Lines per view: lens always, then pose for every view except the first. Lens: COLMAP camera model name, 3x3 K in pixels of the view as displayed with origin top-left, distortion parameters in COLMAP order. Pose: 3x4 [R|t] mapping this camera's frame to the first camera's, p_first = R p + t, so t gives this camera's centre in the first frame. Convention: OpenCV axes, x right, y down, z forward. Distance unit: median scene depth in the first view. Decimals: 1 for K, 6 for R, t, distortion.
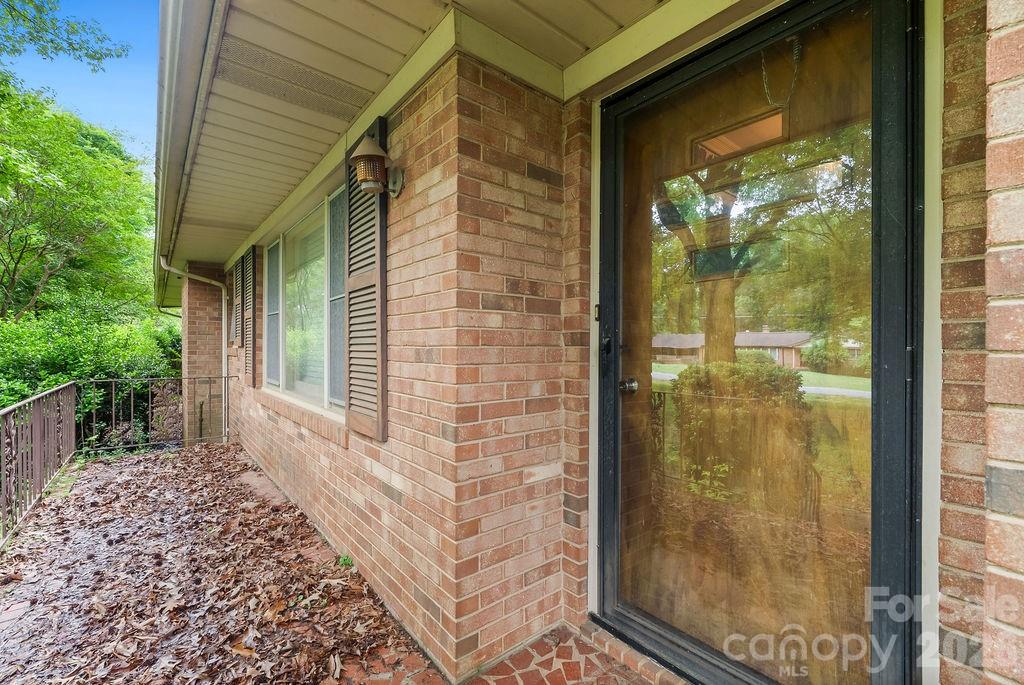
lens RADIAL K [[428.4, 0, 511.7], [0, 428.4, 345.7], [0, 0, 1]] dist [-0.002495, -0.000286]
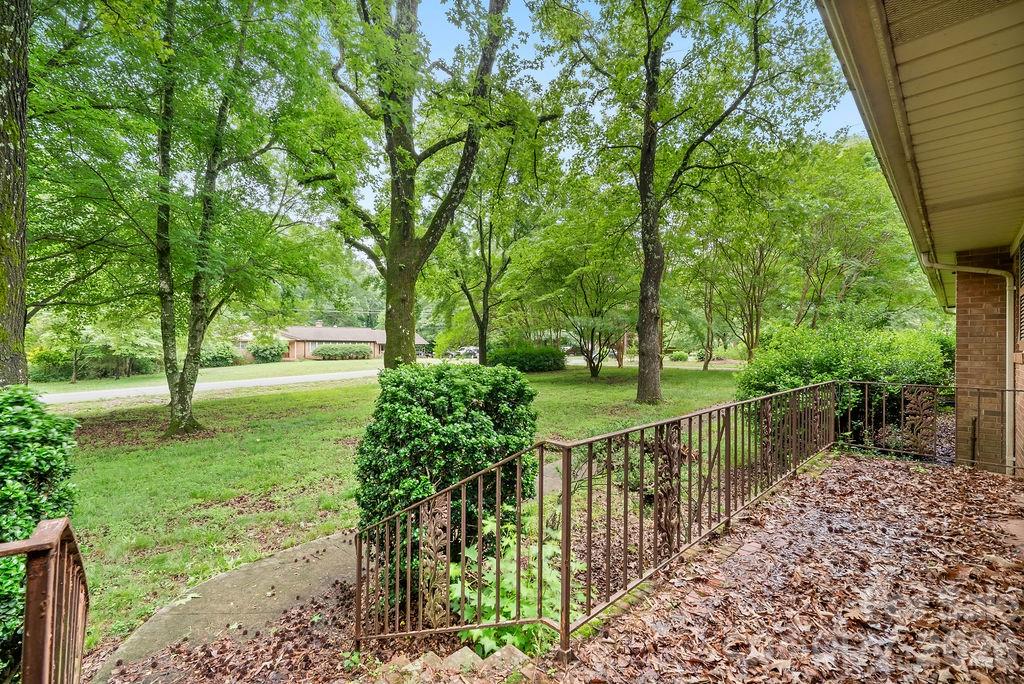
lens RADIAL K [[428.4, 0, 512.6], [0, 428.4, 340.5], [0, 0, 1]] dist [-0.002495, -0.000286]
pose [[0.079289, -0.019451, -0.996662, 0.086115], [-0.003221, 0.999799, -0.019769, 0.002748], [0.996846, 0.004778, 0.079211, 0.095649]]
